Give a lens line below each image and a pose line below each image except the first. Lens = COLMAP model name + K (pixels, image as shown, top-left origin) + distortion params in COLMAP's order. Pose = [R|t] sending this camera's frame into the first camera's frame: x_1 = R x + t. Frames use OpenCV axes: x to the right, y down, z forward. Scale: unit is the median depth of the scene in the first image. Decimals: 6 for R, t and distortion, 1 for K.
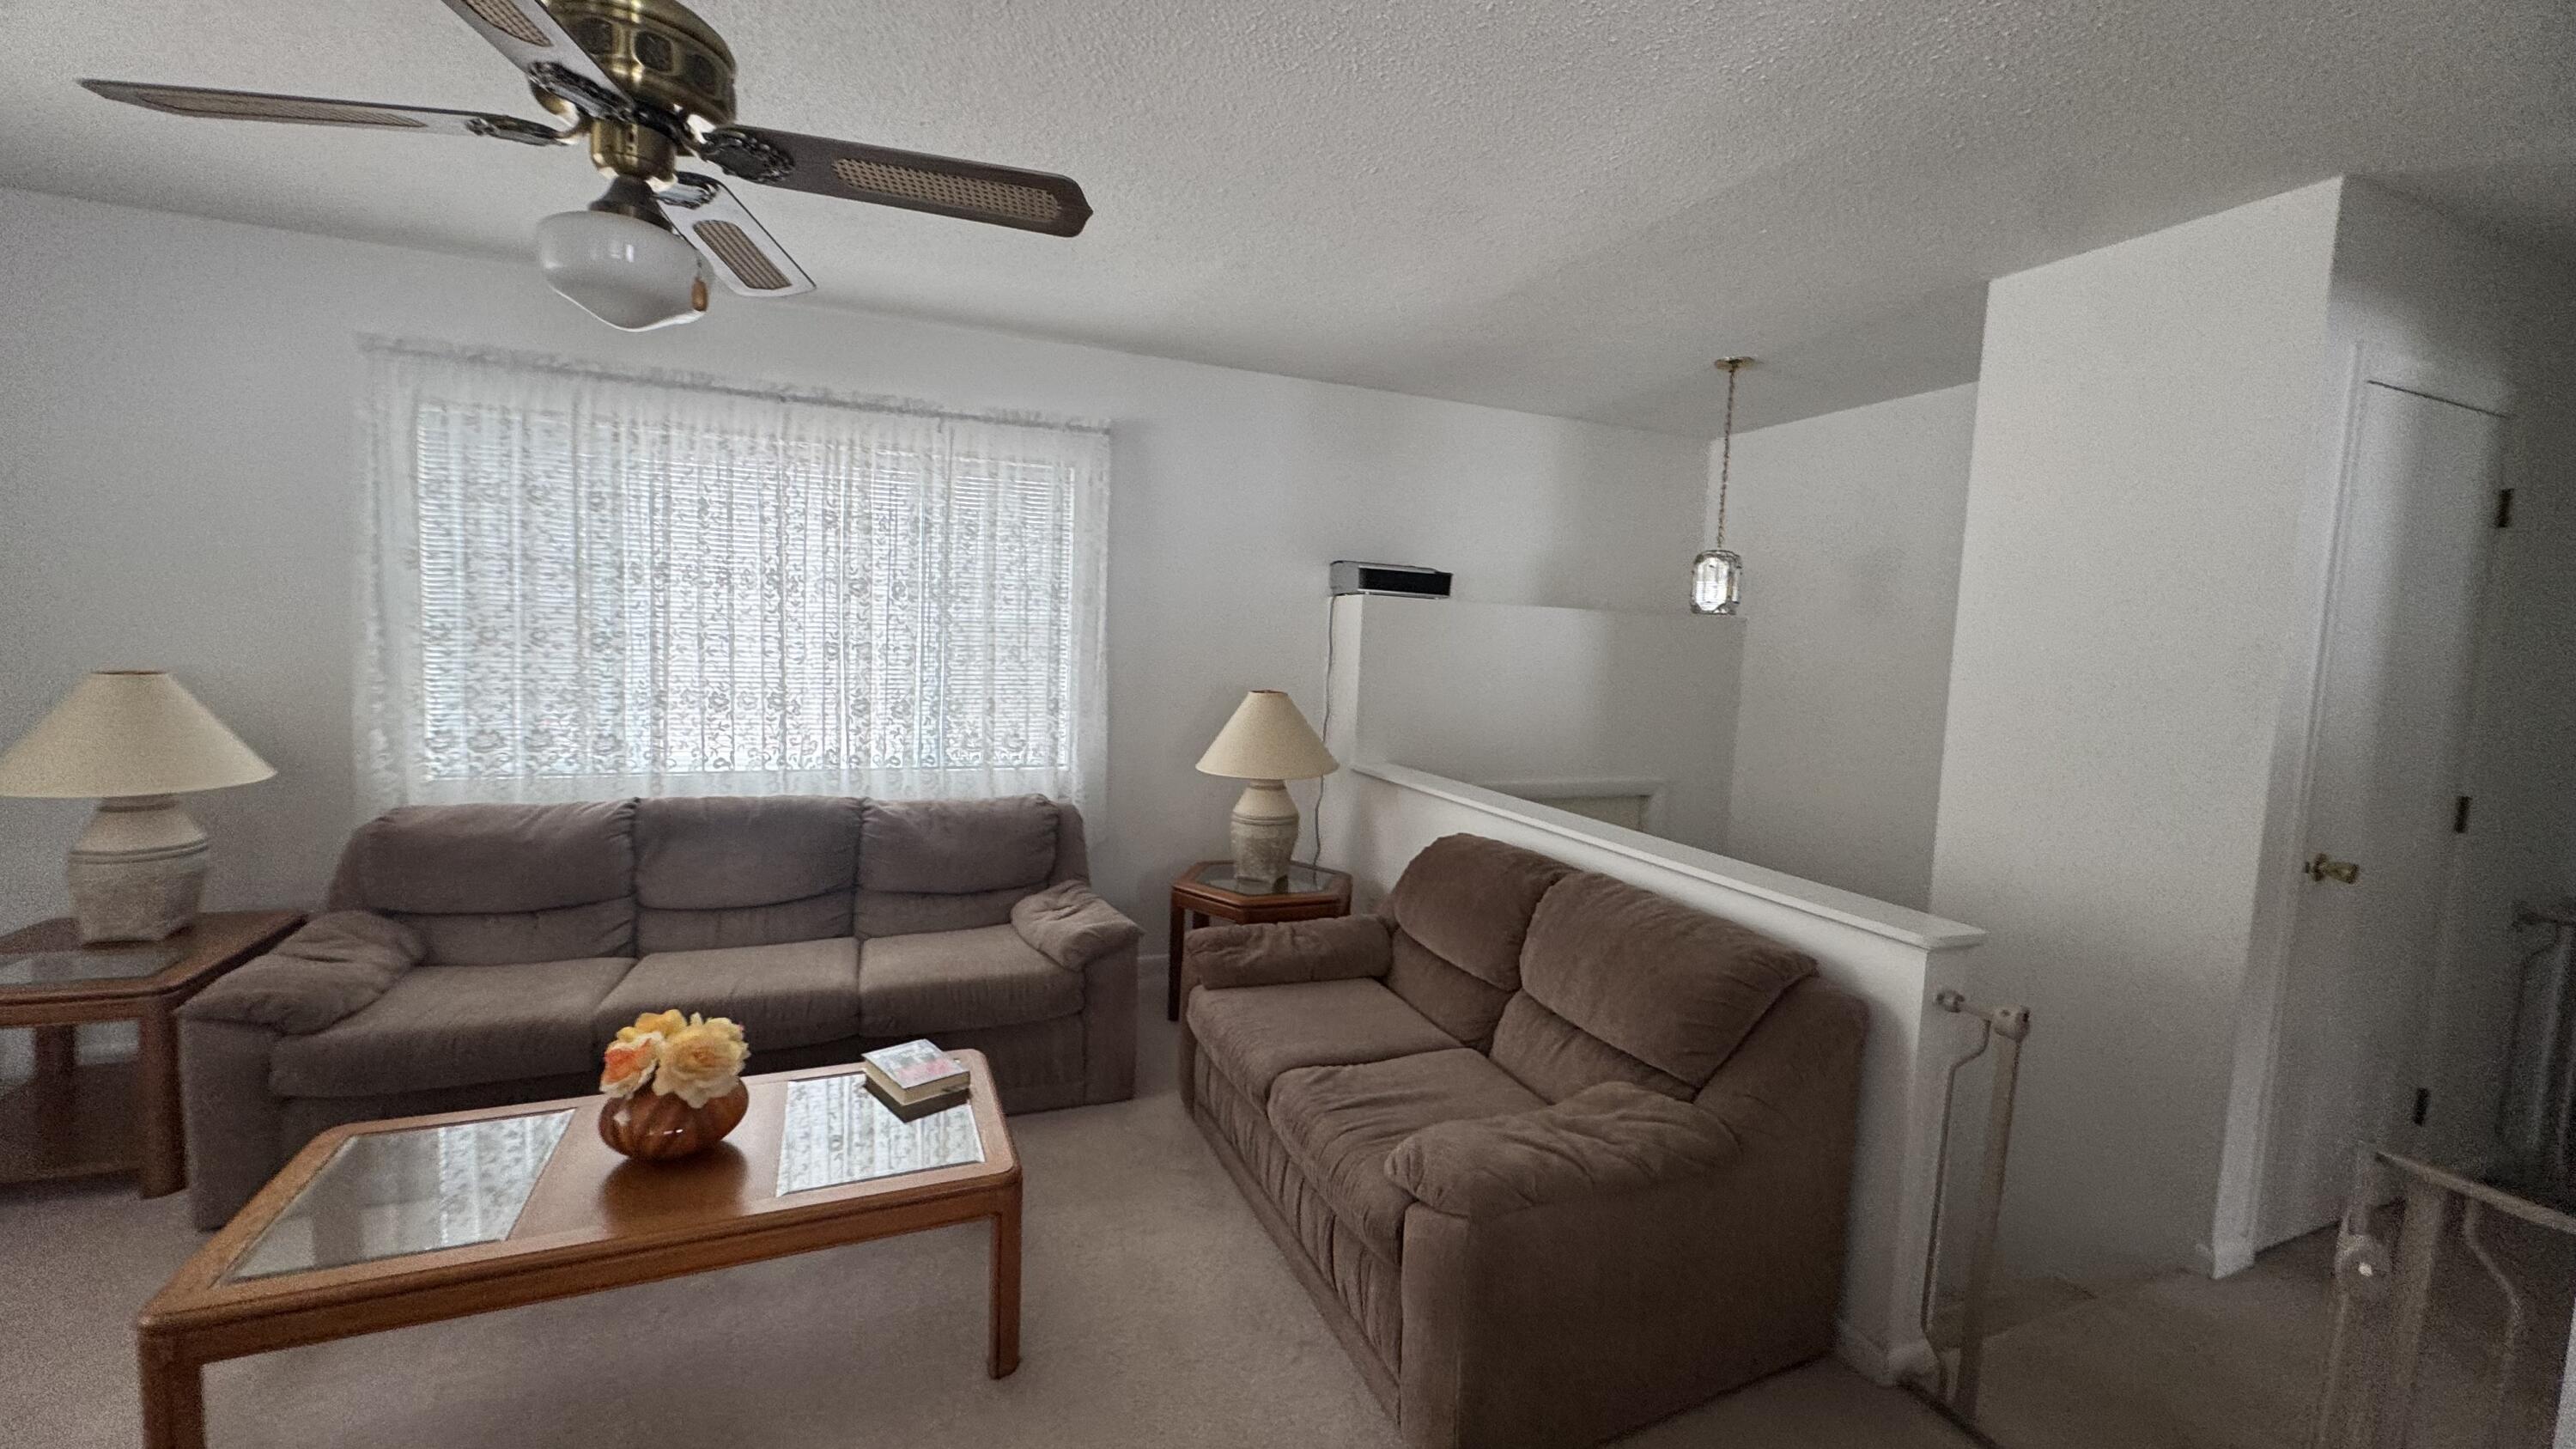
lens RADIAL K [[1026.9, 0, 1288.9], [0, 1026.9, 720.4], [0, 0, 1]] dist [-0.006631, 0.000932]
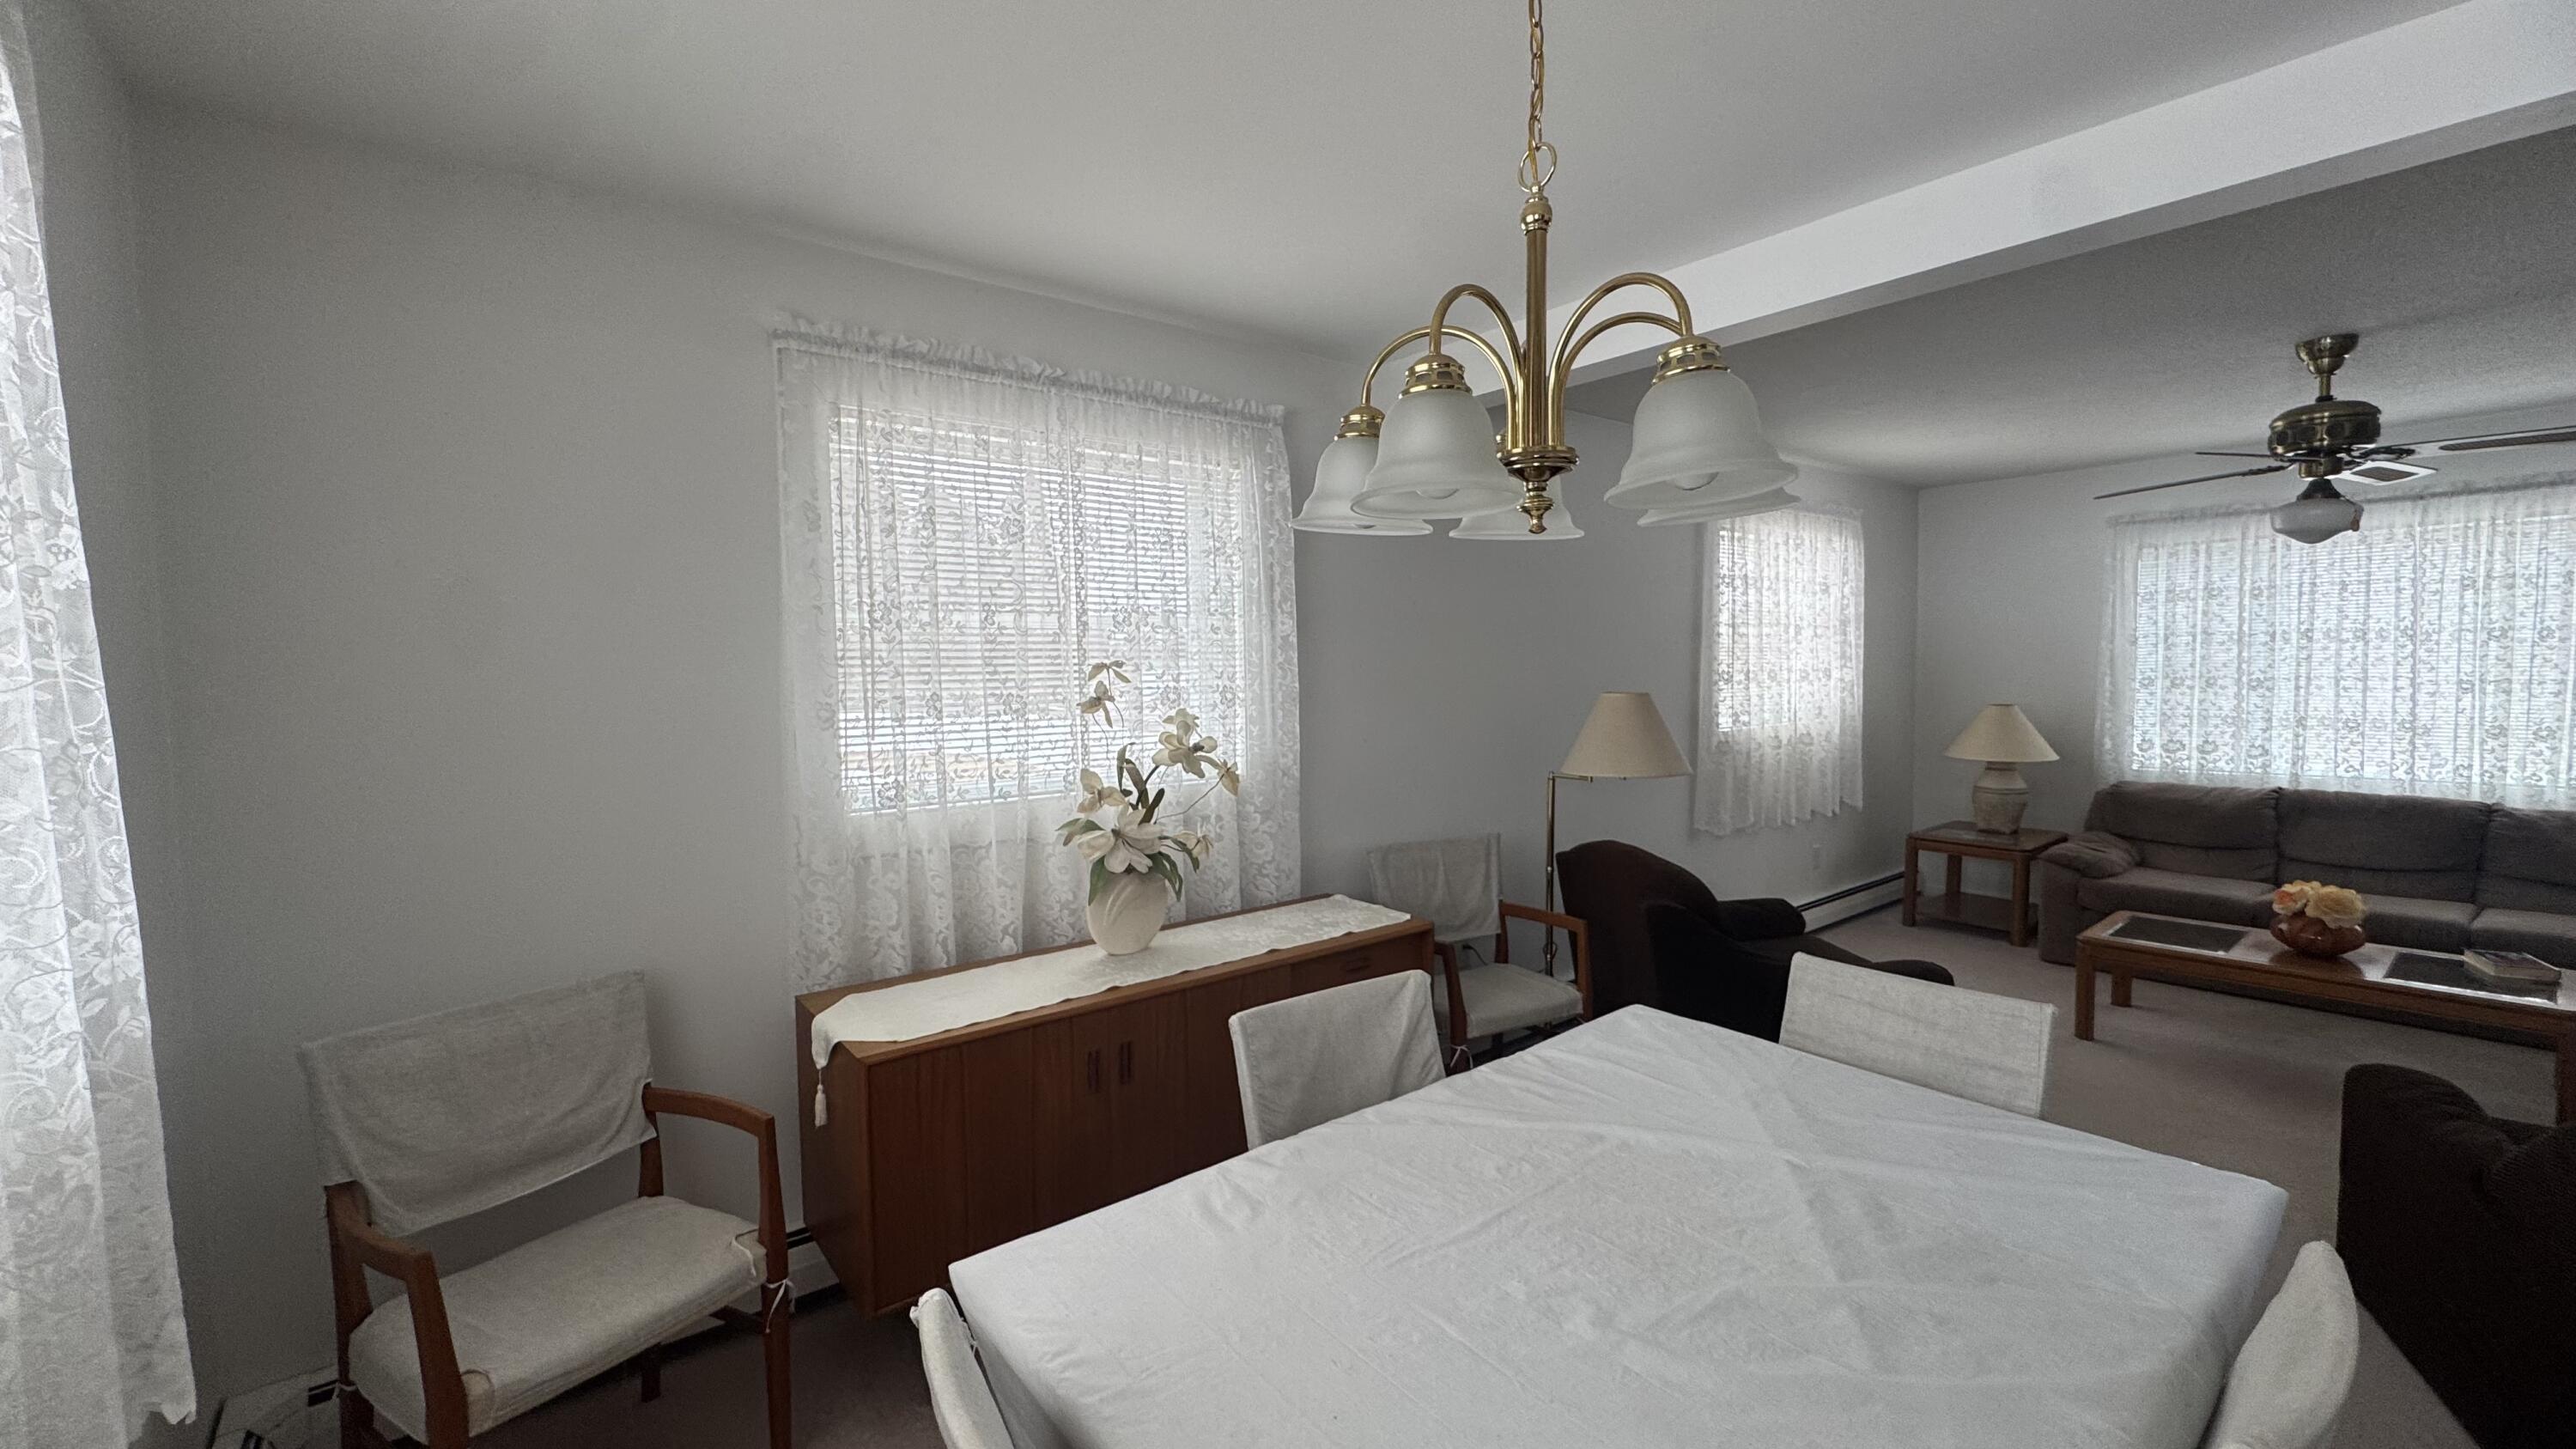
lens RADIAL K [[1026.9, 0, 1285.9], [0, 1026.9, 725.1], [0, 0, 1]] dist [-0.006631, 0.000932]
pose [[0.259152, 0.008548, -0.965799, 0.422990], [-0.049210, 0.998779, -0.004365, 0.061682], [0.964582, 0.048659, 0.259256, -0.785122]]
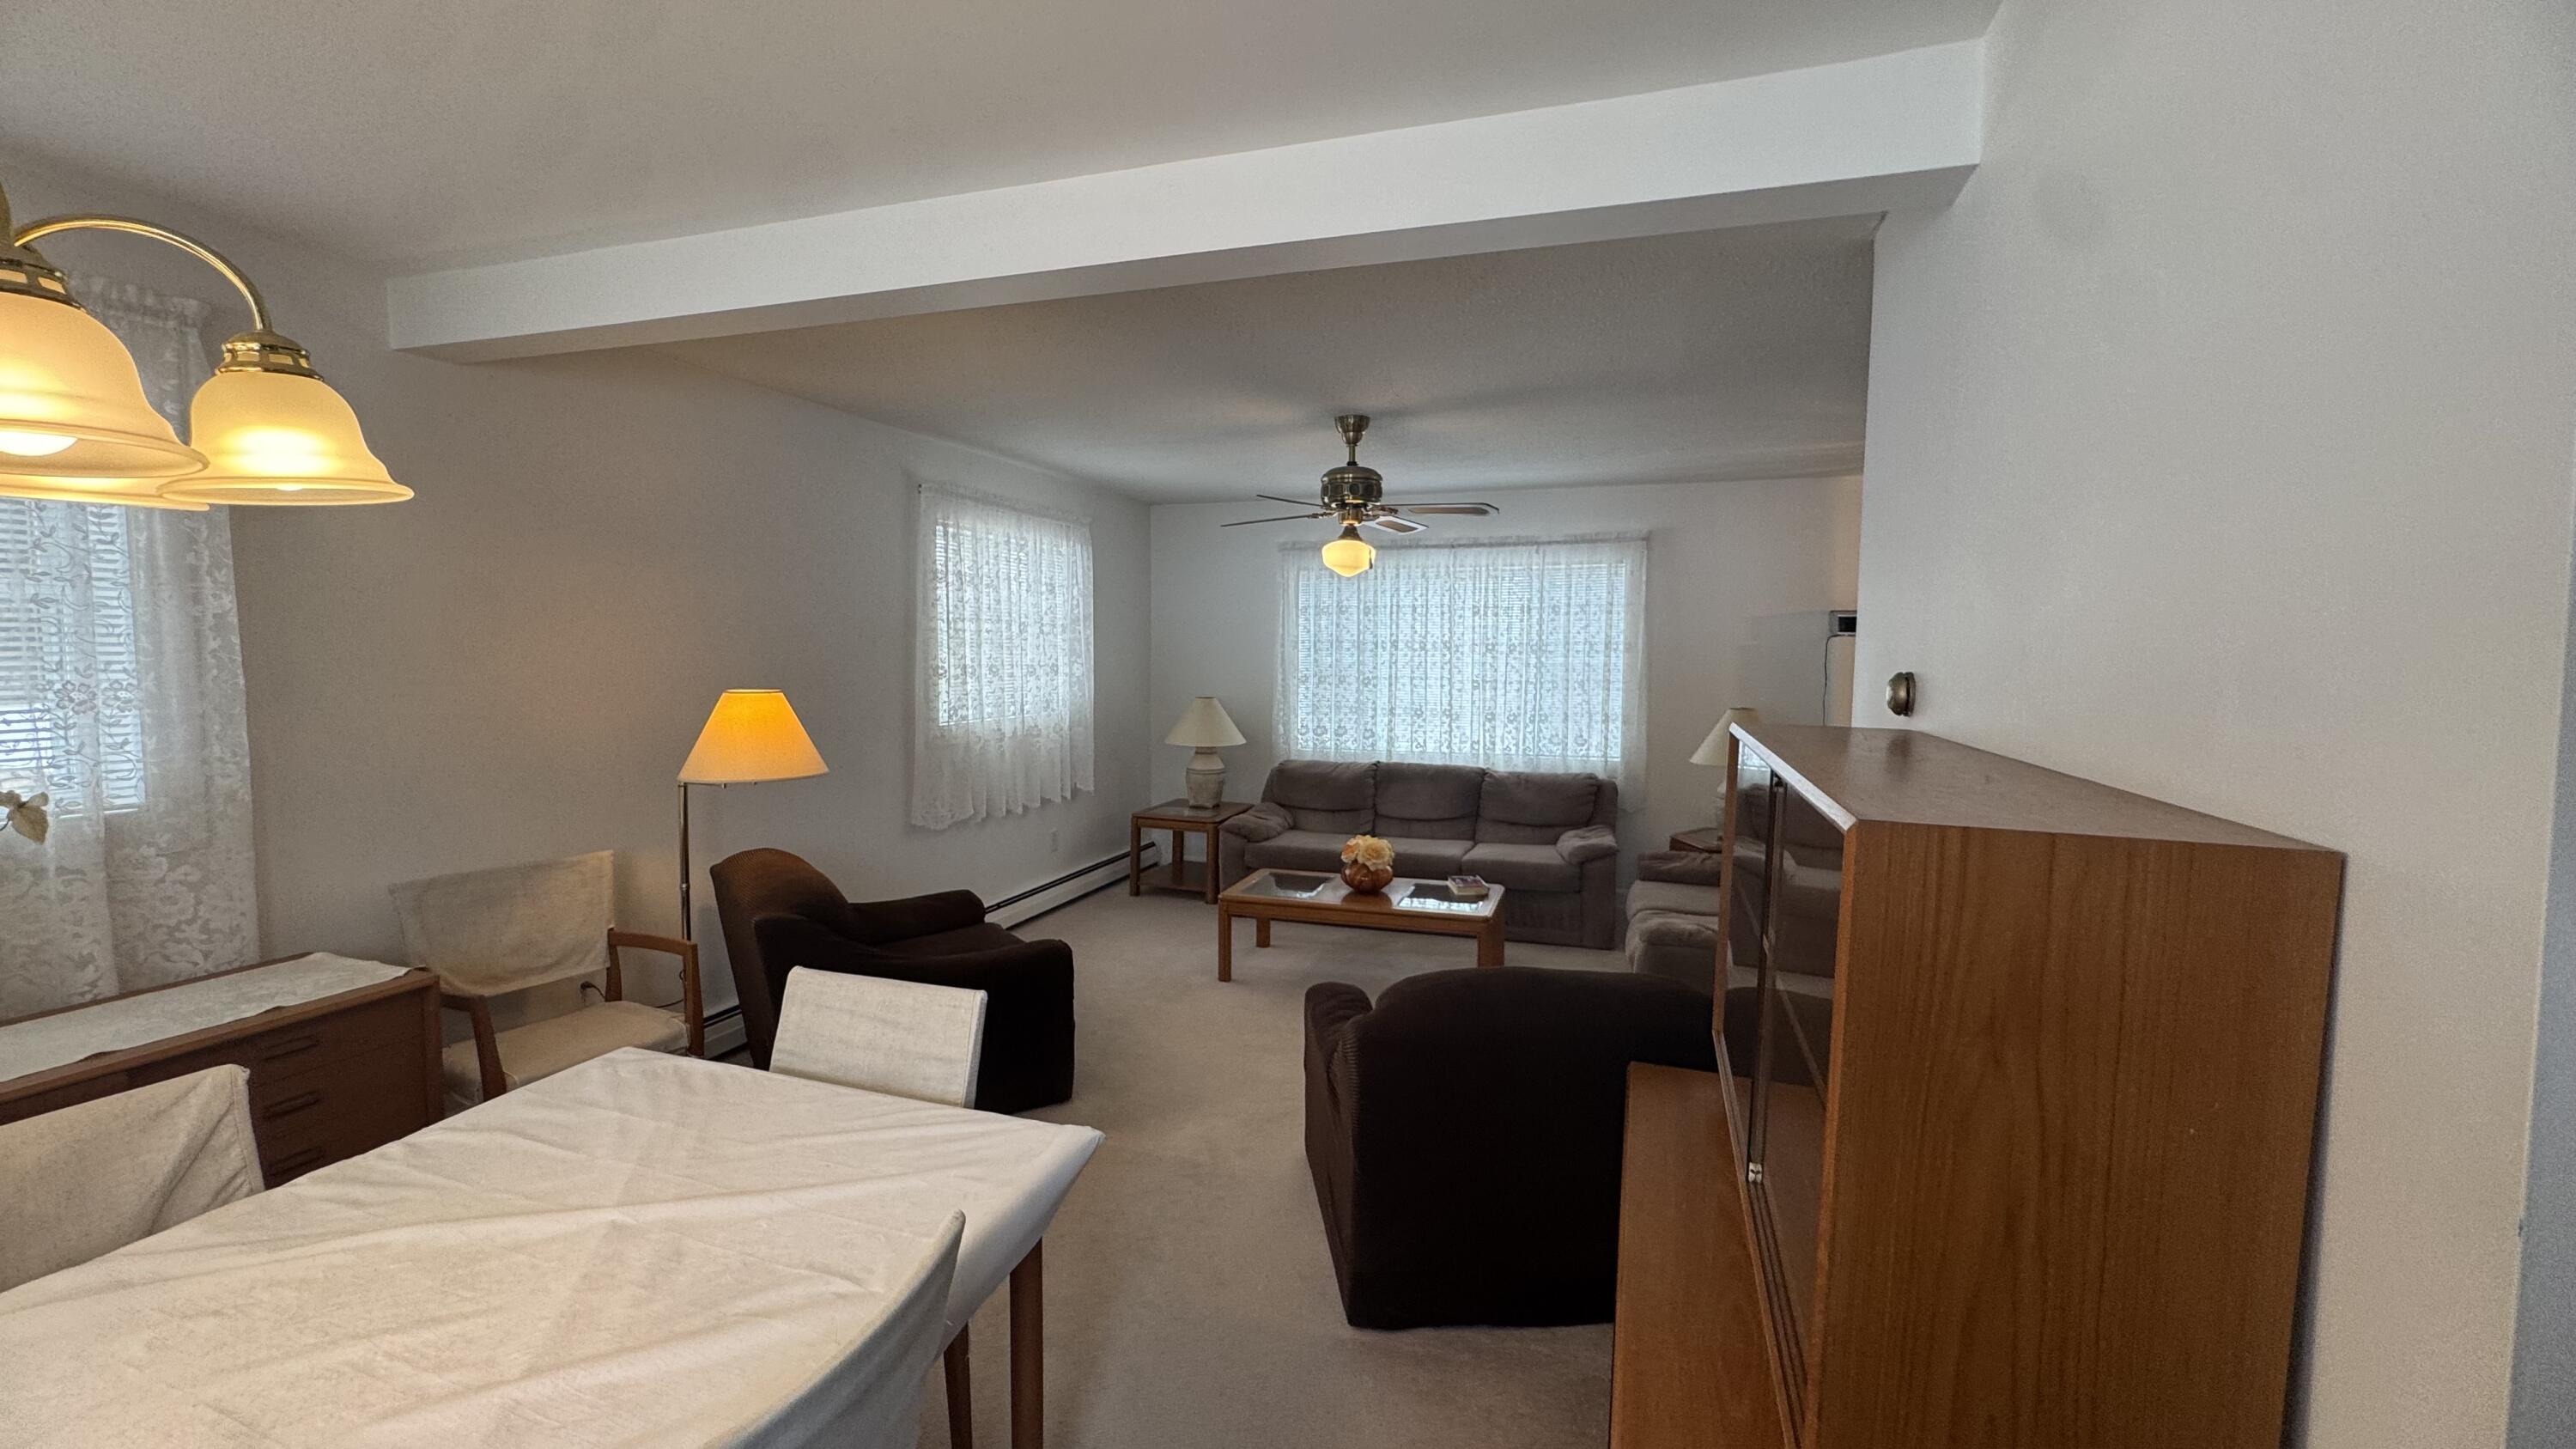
lens RADIAL K [[1026.9, 0, 1290.0], [0, 1026.9, 724.5], [0, 0, 1]] dist [-0.006631, 0.000932]
pose [[0.750236, 0.011803, -0.661064, 0.521112], [-0.029028, 0.999465, -0.015099, 0.039375], [0.660532, 0.030517, 0.750177, -0.575060]]
